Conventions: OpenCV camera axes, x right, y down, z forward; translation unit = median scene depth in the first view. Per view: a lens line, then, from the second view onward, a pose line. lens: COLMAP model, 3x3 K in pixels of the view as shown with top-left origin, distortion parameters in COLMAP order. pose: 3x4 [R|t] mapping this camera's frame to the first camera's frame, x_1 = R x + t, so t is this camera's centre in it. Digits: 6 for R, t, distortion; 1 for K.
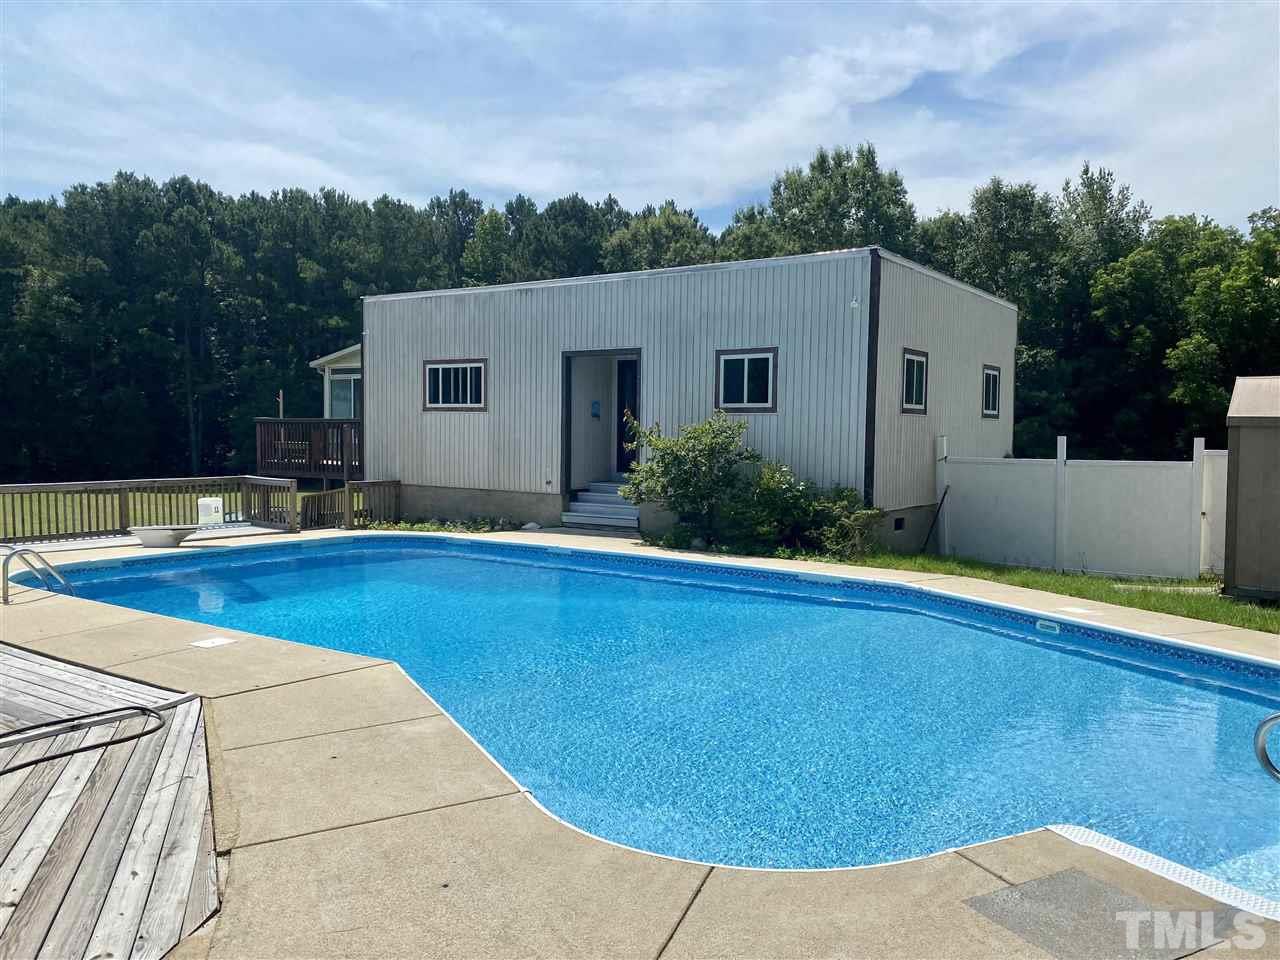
lens RADIAL K [[960.9, 0, 640.4], [0, 960.9, 482.2], [0, 0, 1]] dist [-0.000839, -0.000701]
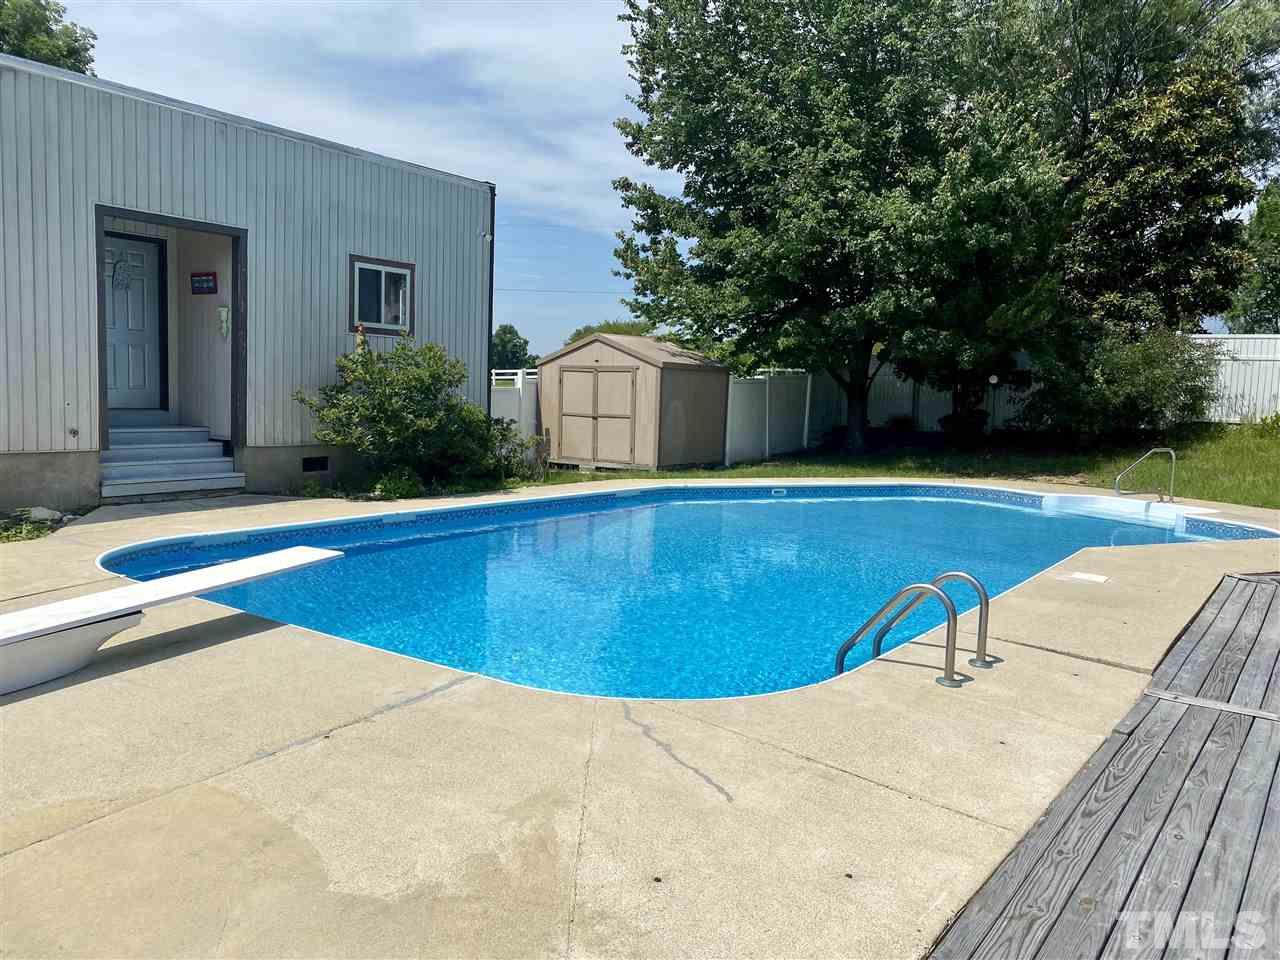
lens RADIAL K [[960.9, 0, 640.4], [0, 960.9, 482.2], [0, 0, 1]] dist [-0.000839, -0.000701]
pose [[0.023665, -0.086462, 0.995974, -0.733581], [0.037024, 0.995645, 0.085554, -0.007118], [-0.999034, 0.034850, 0.026763, 0.744444]]
